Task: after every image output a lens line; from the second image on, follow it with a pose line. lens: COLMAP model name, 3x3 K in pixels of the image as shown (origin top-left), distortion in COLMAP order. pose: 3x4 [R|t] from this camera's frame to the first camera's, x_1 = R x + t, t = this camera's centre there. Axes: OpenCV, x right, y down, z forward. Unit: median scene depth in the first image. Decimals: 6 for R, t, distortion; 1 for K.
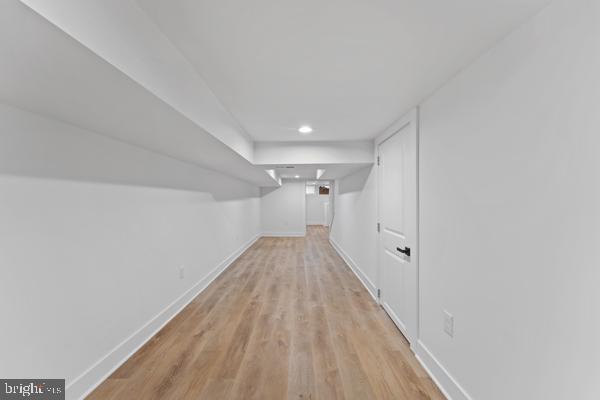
lens RADIAL K [[239.8, 0, 299.7], [0, 239.8, 200.4], [0, 0, 1]] dist [-0.000362, -0.000654]
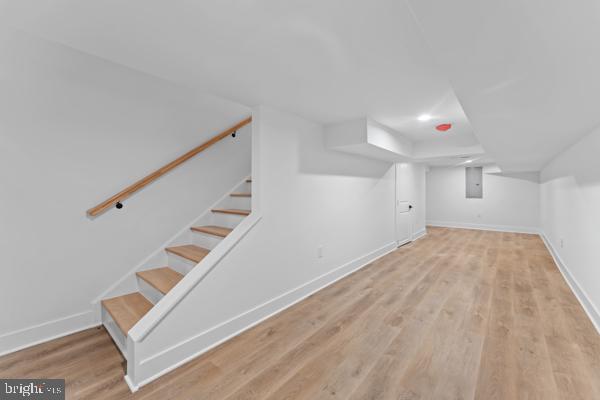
lens RADIAL K [[239.8, 0, 300.1], [0, 239.8, 196.9], [0, 0, 1]] dist [-0.000362, -0.000654]
pose [[-0.749735, -0.015677, 0.661552, -0.192106], [-0.002021, 0.999769, 0.021401, 0.021053], [-0.661735, 0.014708, -0.749594, 1.932329]]
